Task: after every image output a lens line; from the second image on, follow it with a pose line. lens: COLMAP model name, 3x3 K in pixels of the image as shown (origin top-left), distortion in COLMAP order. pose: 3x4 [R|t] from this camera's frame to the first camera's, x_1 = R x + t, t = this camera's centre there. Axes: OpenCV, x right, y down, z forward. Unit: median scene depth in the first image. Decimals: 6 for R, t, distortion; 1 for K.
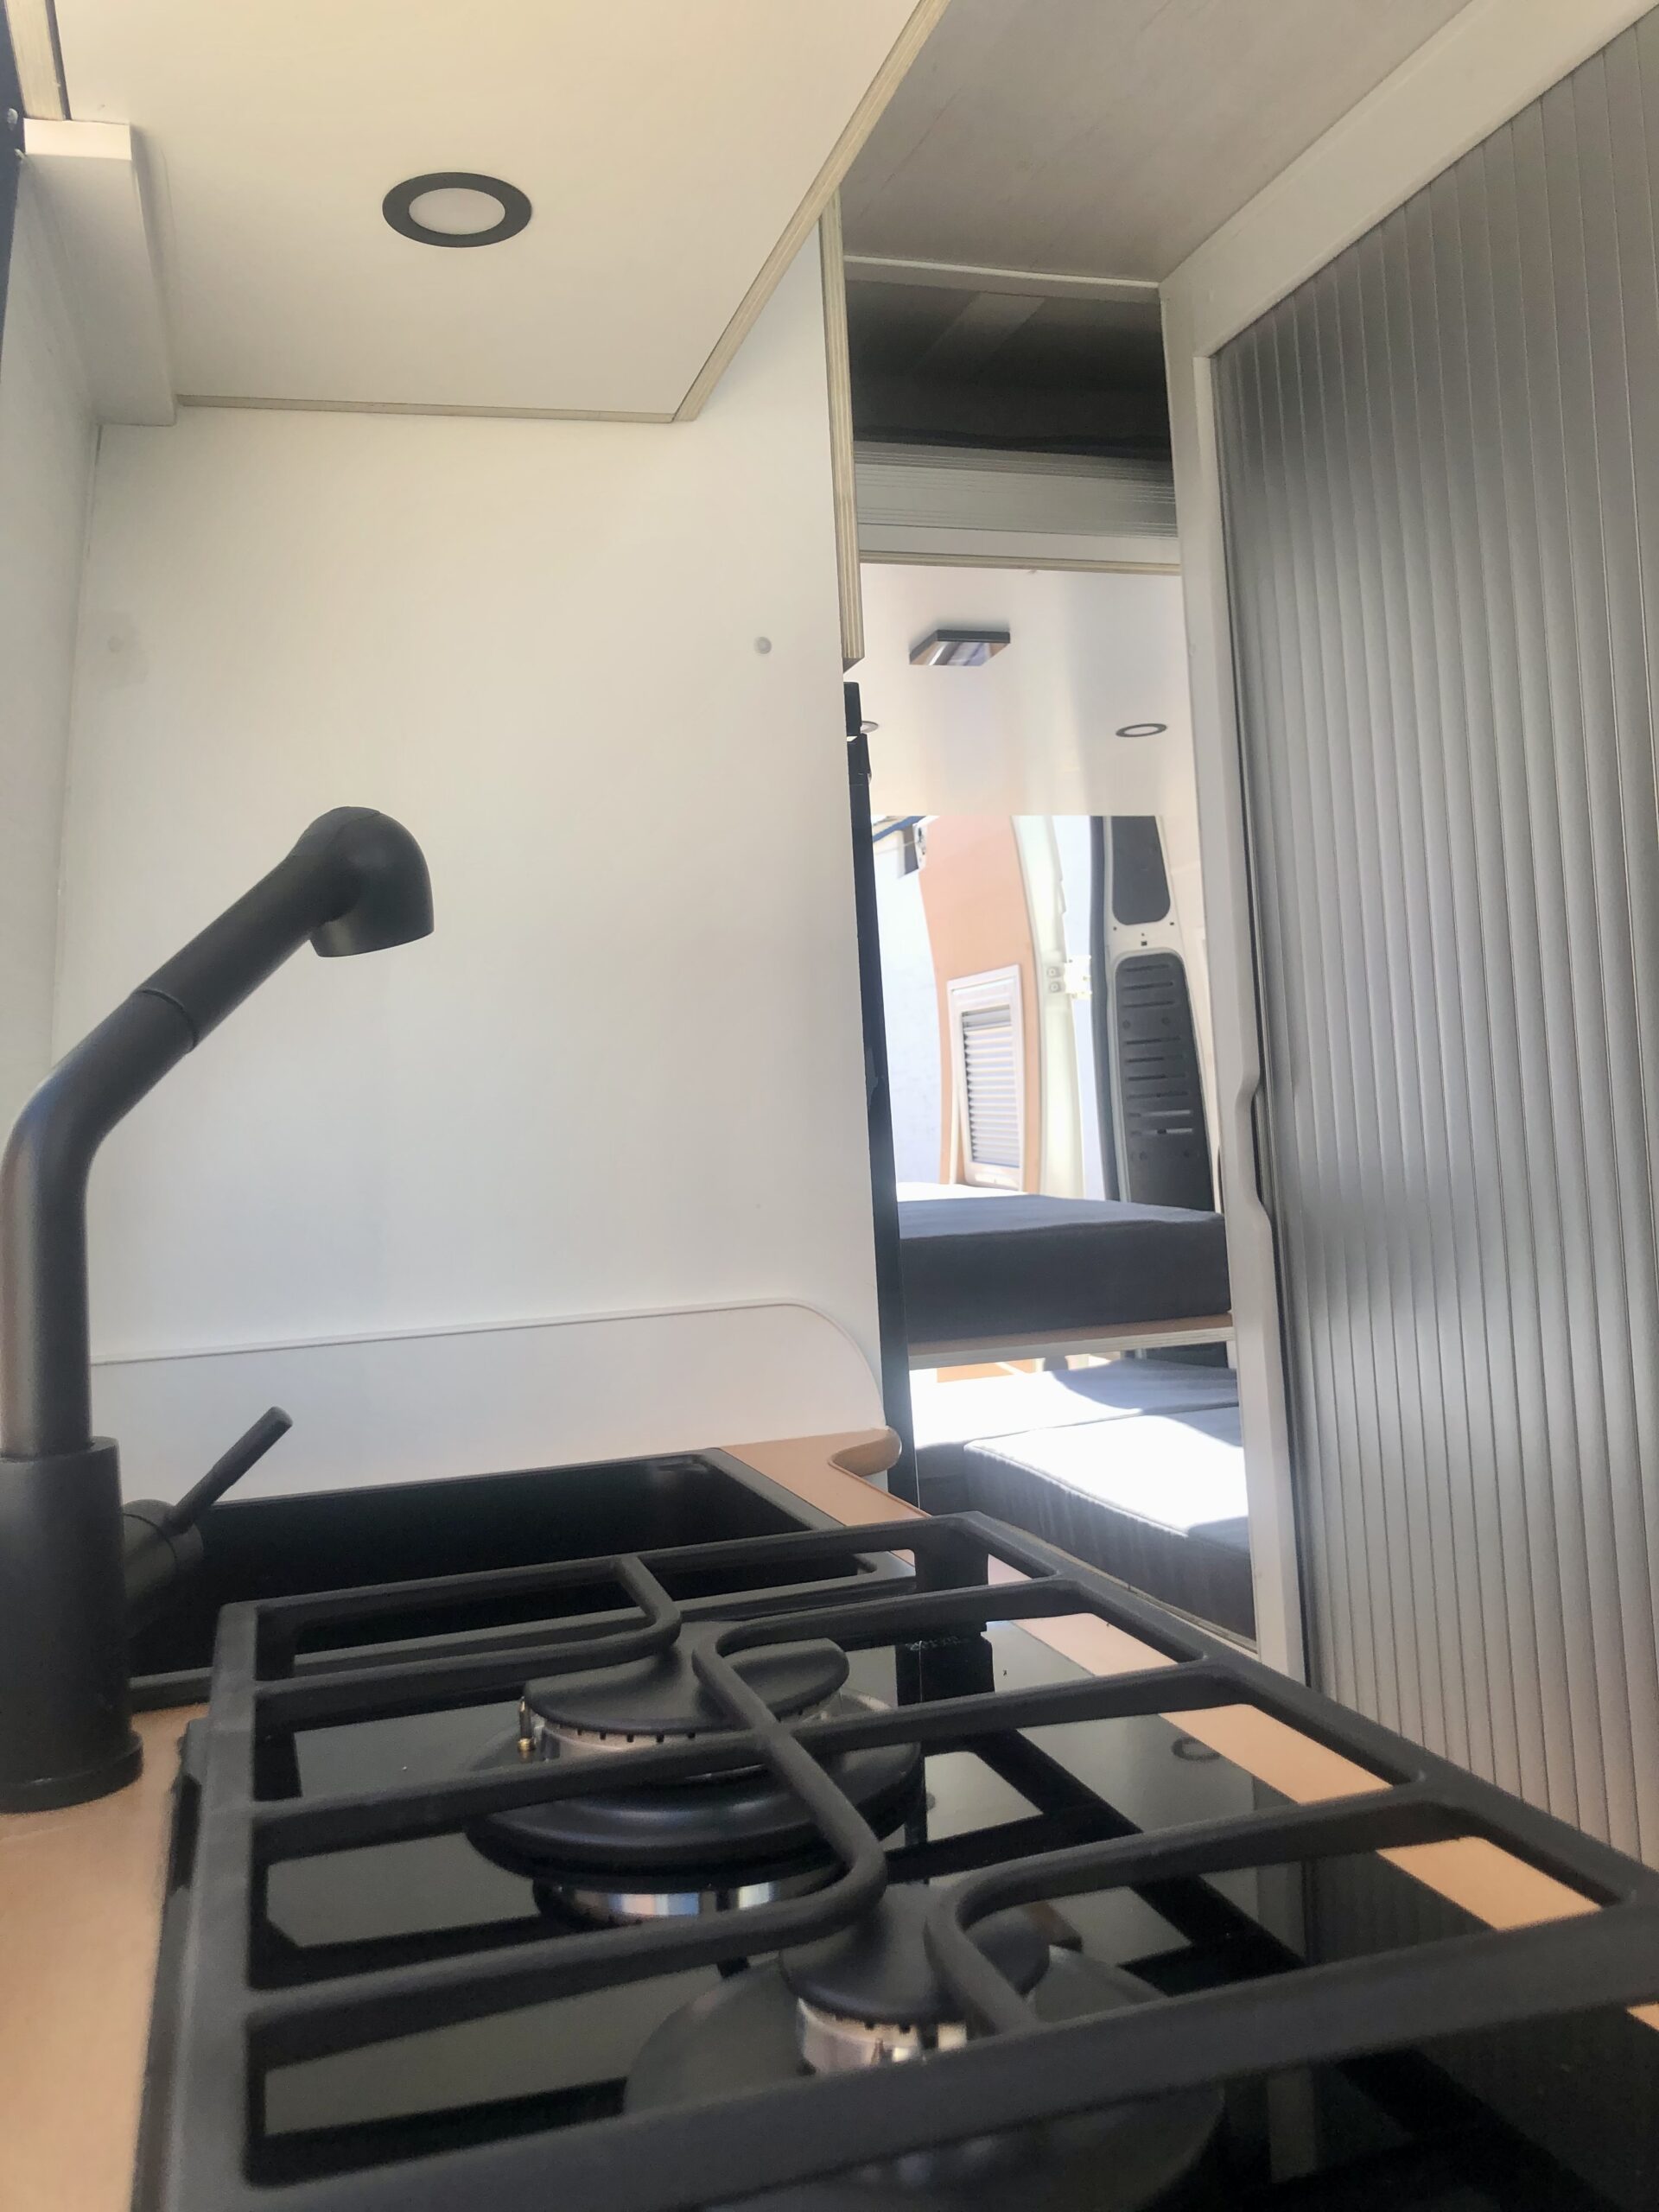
lens RADIAL K [[1819.7, 0, 820.4], [0, 1819.7, 1081.7], [0, 0, 1]] dist [0.031840, -0.033726]
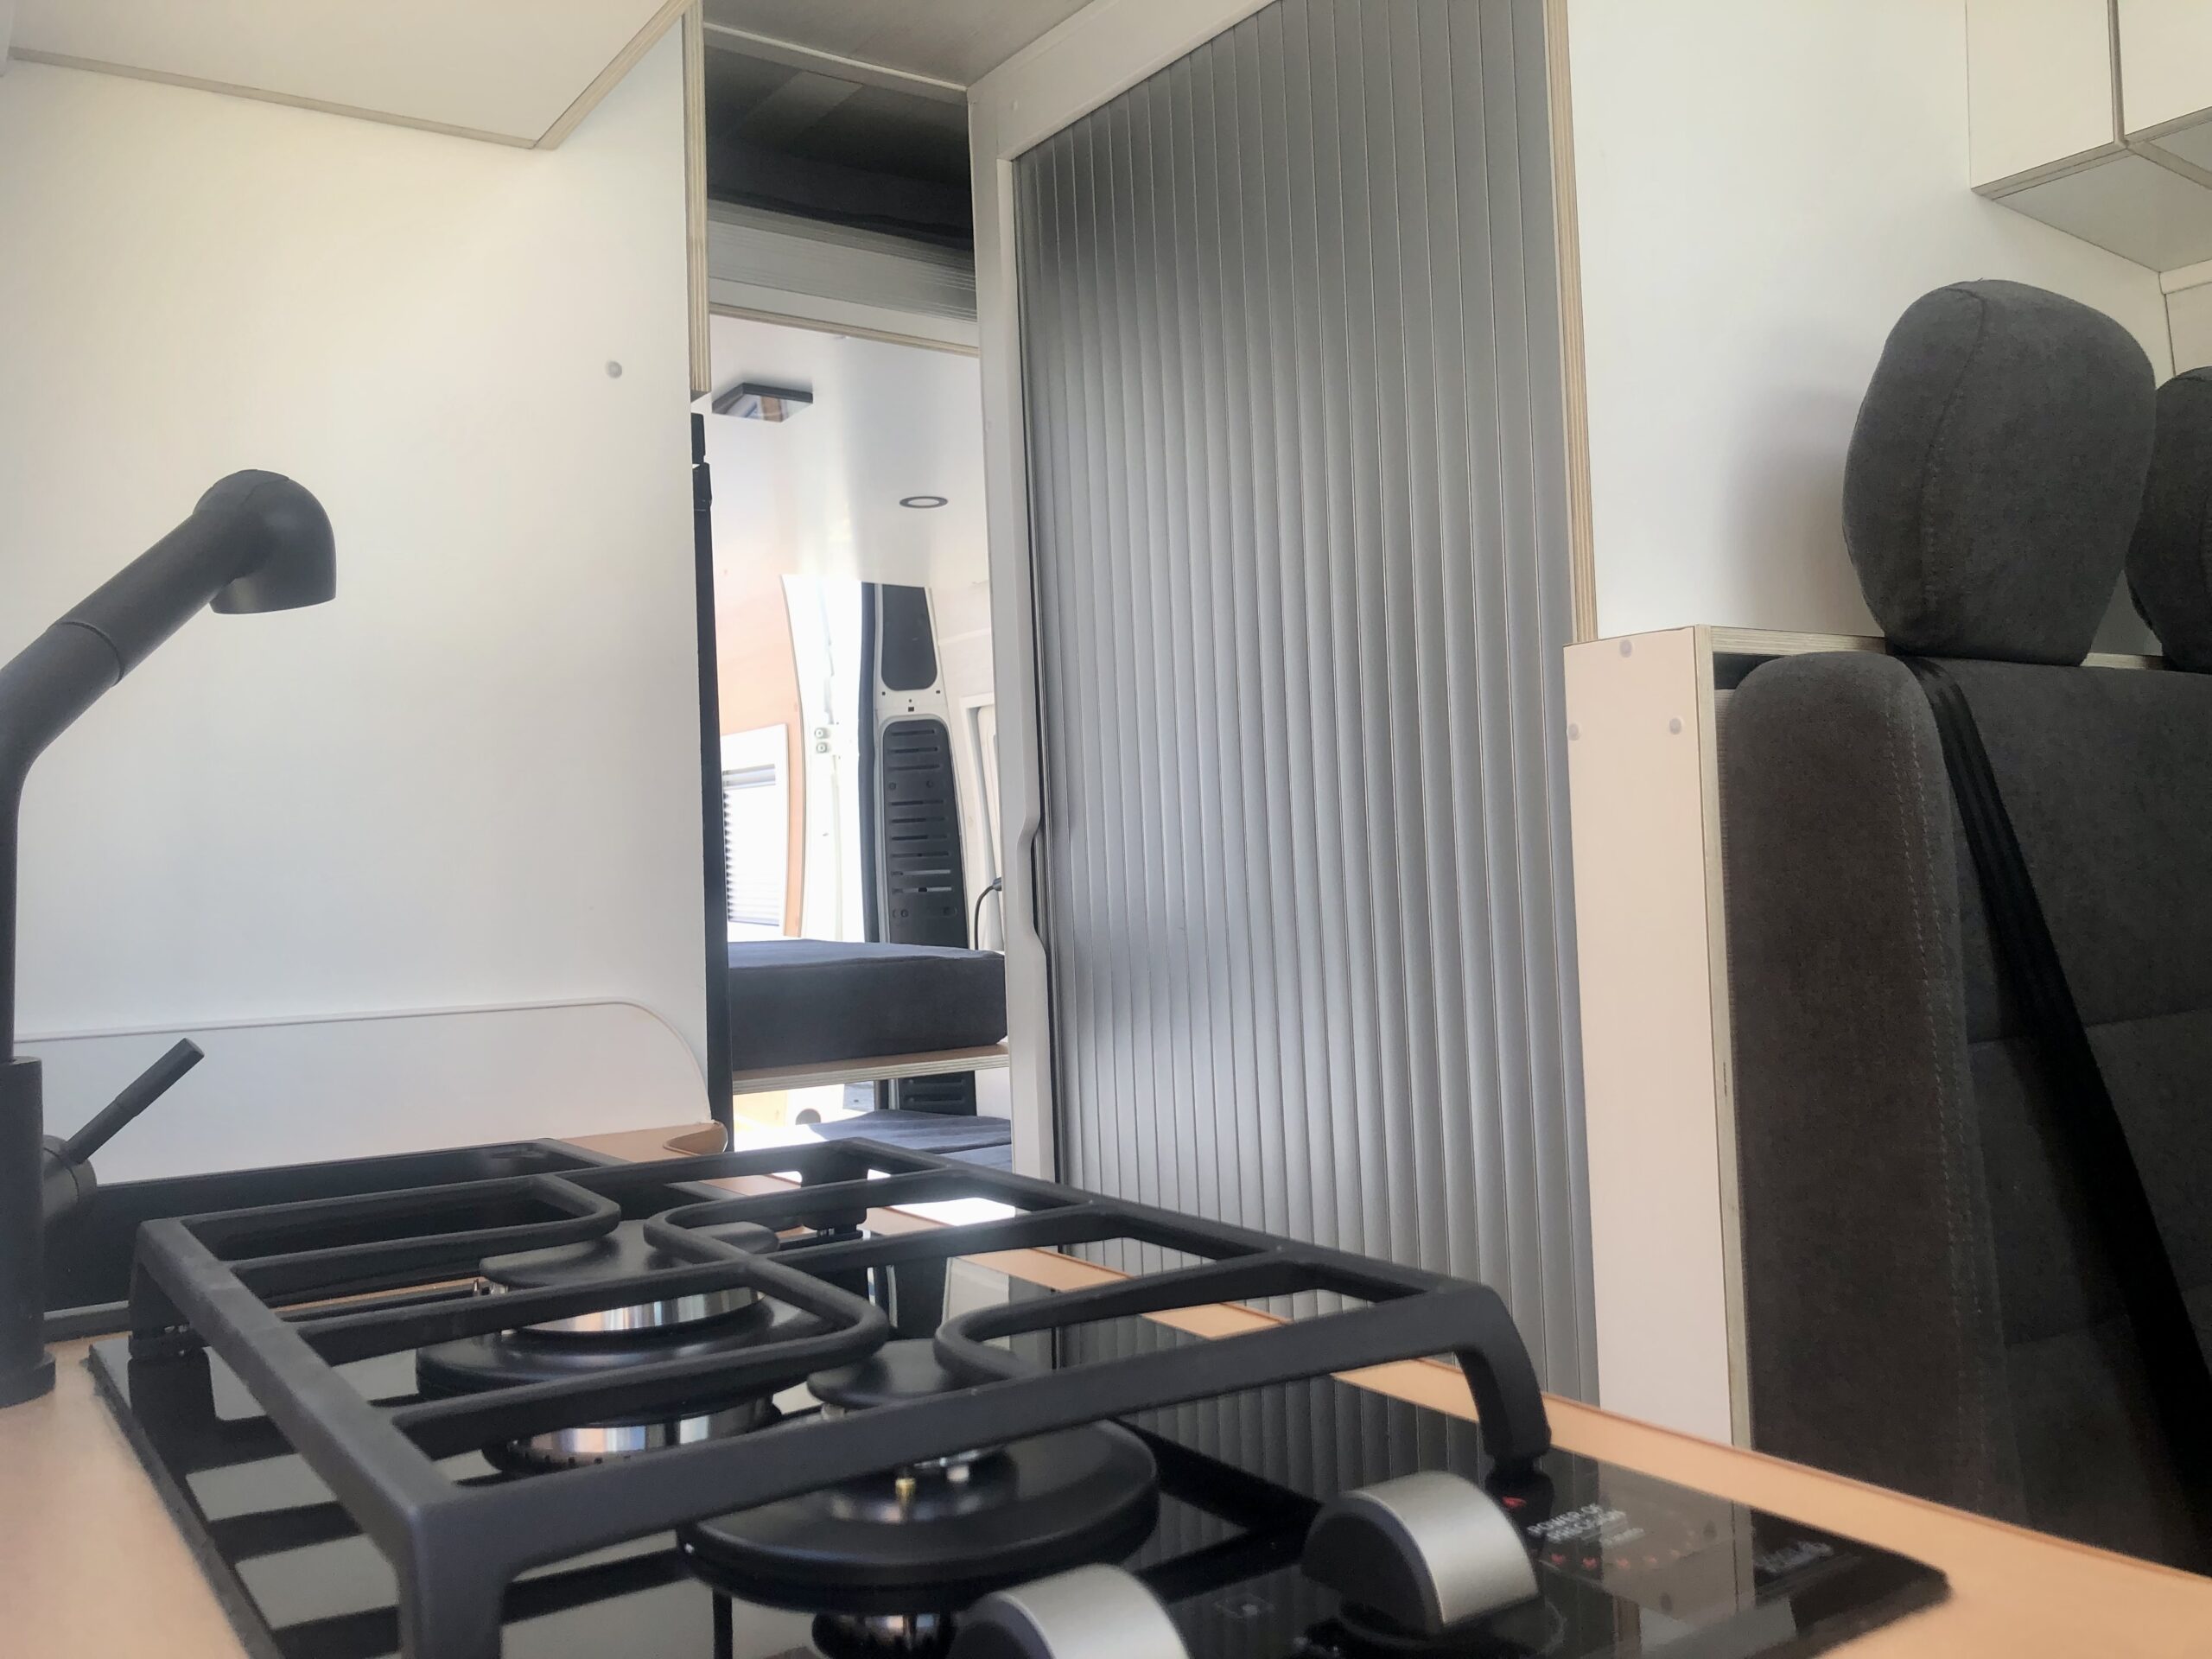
lens RADIAL K [[1819.7, 0, 1109.6], [0, 1819.7, 814.9], [0, 0, 1]] dist [0.031840, -0.033726]
pose [[0.954125, 0.033740, 0.297501, -0.044467], [-0.025797, 0.999199, -0.030584, 0.027900], [-0.298294, 0.021506, 0.954232, -0.055169]]
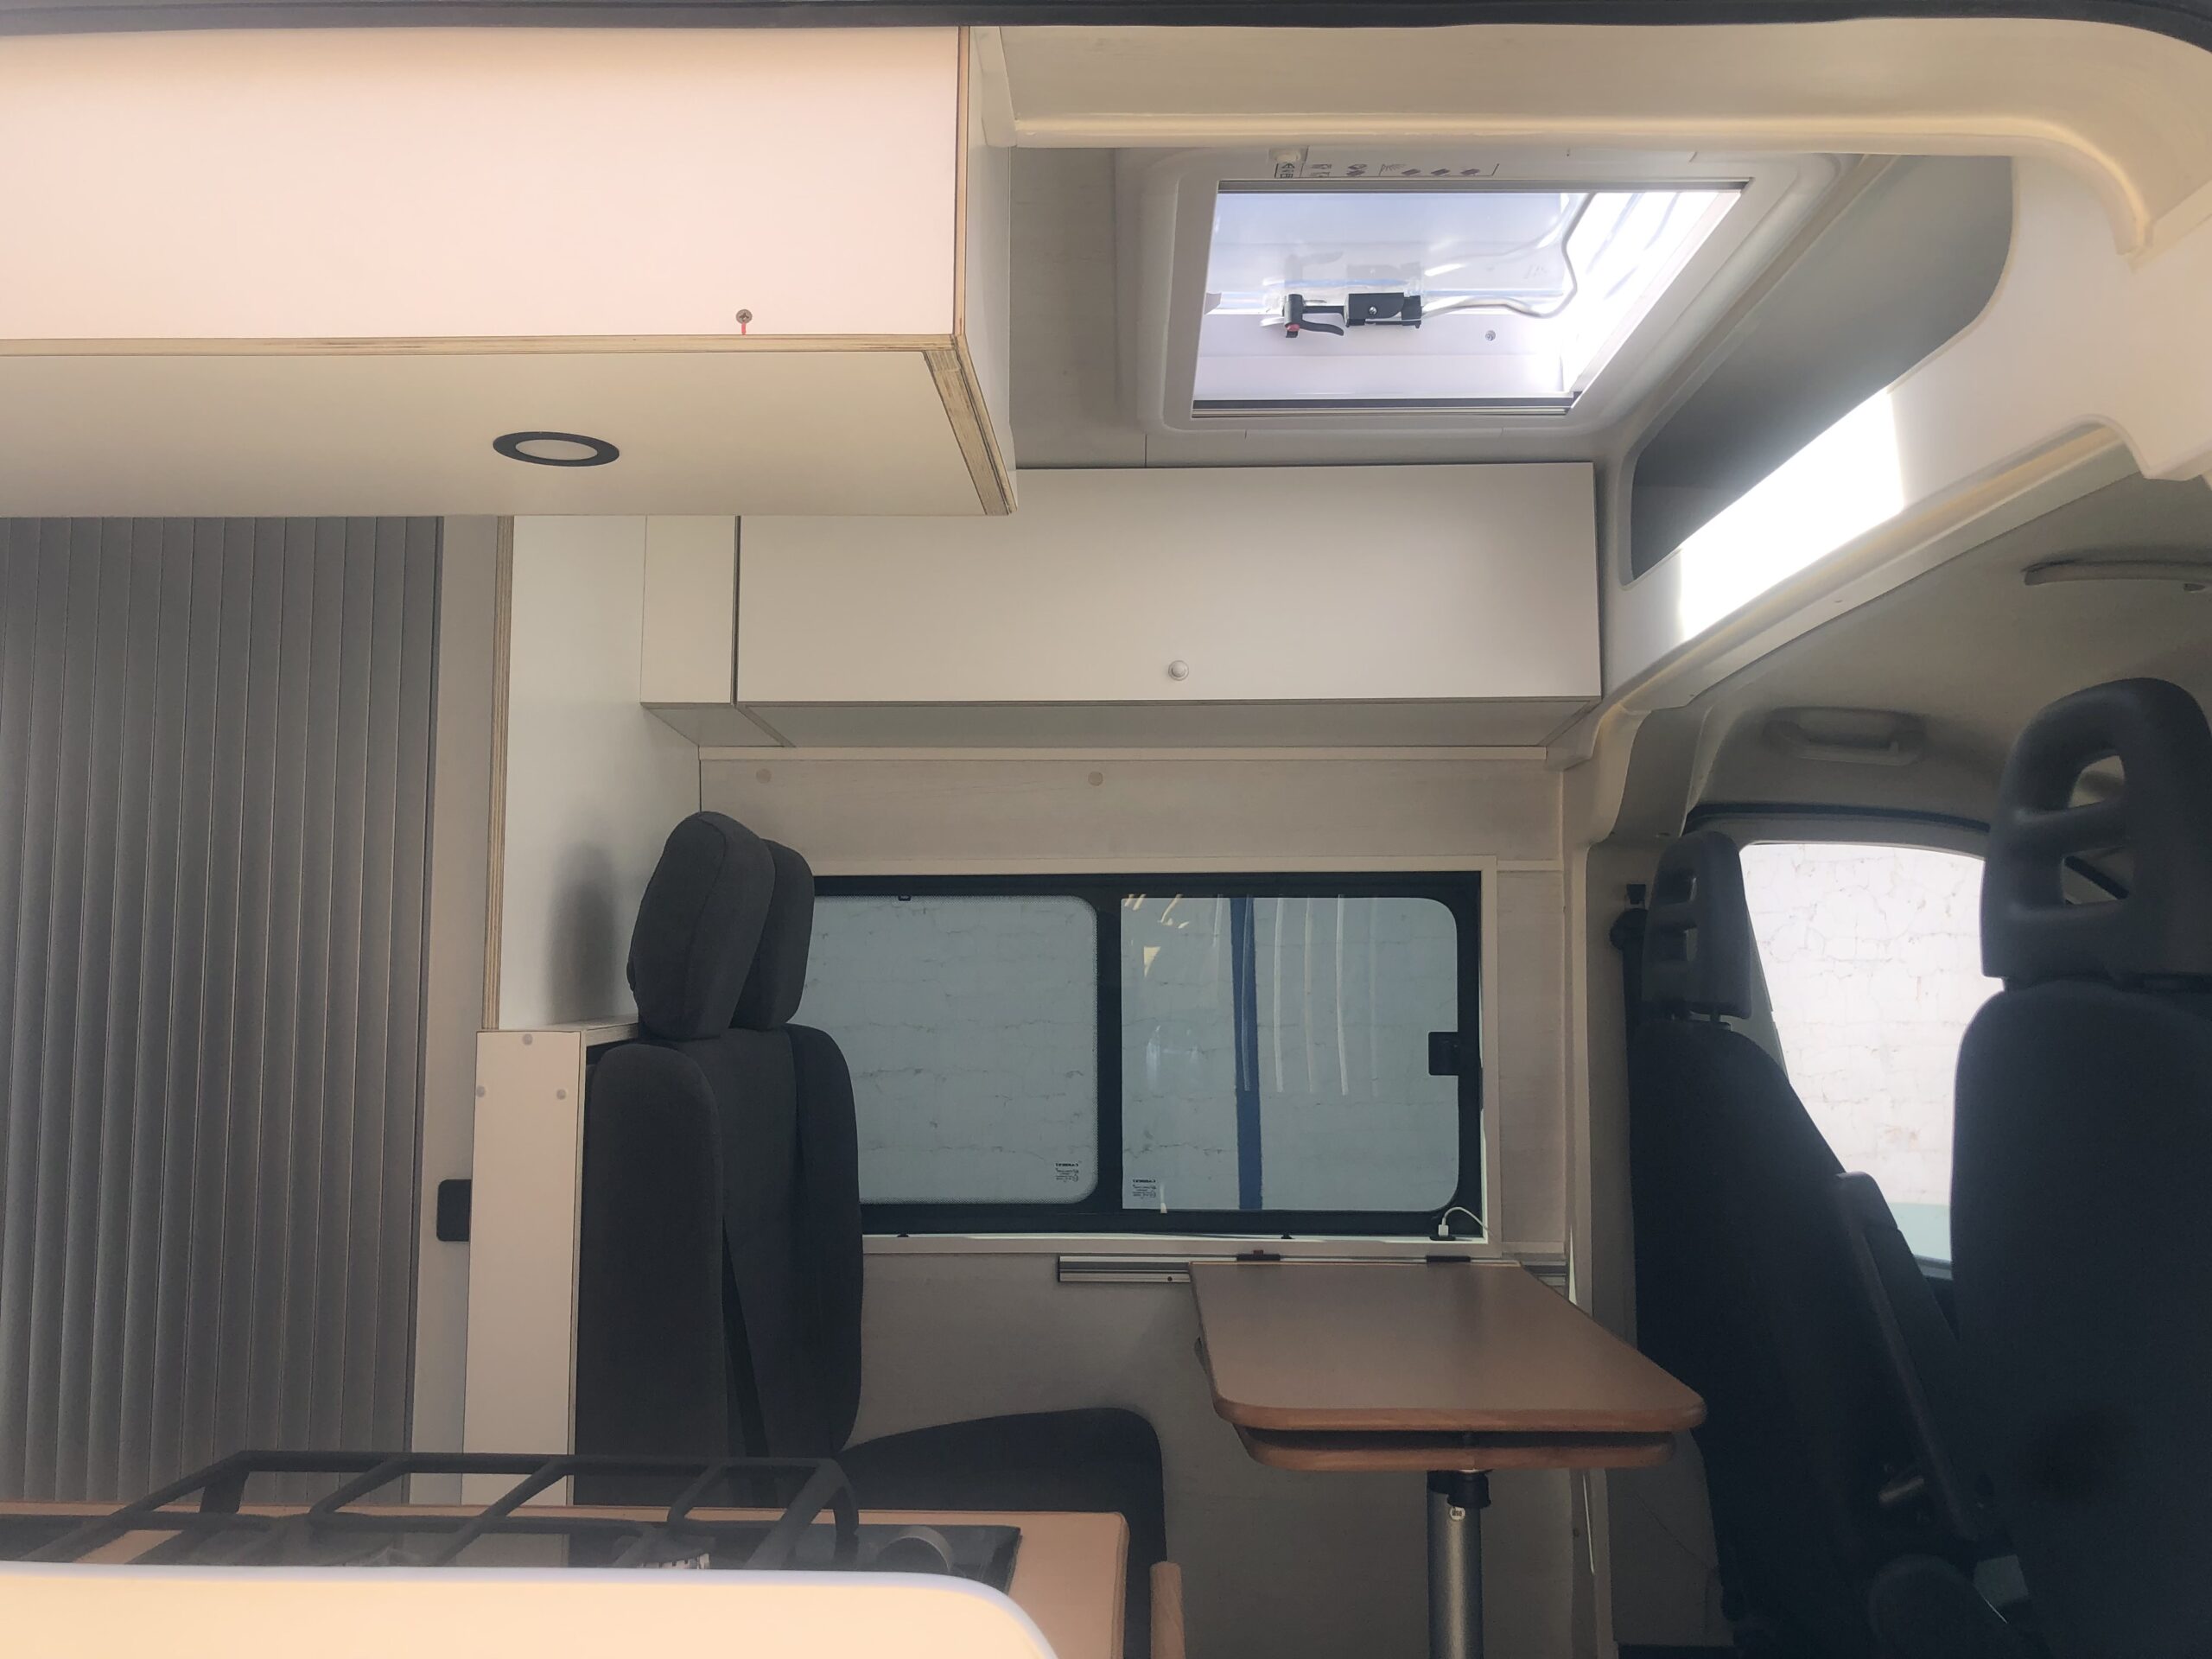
lens RADIAL K [[1819.7, 0, 1111.9], [0, 1819.7, 794.7], [0, 0, 1]] dist [0.031840, -0.033726]
pose [[0.324643, 0.151225, 0.933669, -0.521457], [-0.037203, 0.988413, -0.147156, -0.053556], [-0.945105, 0.013038, 0.326508, -0.115974]]
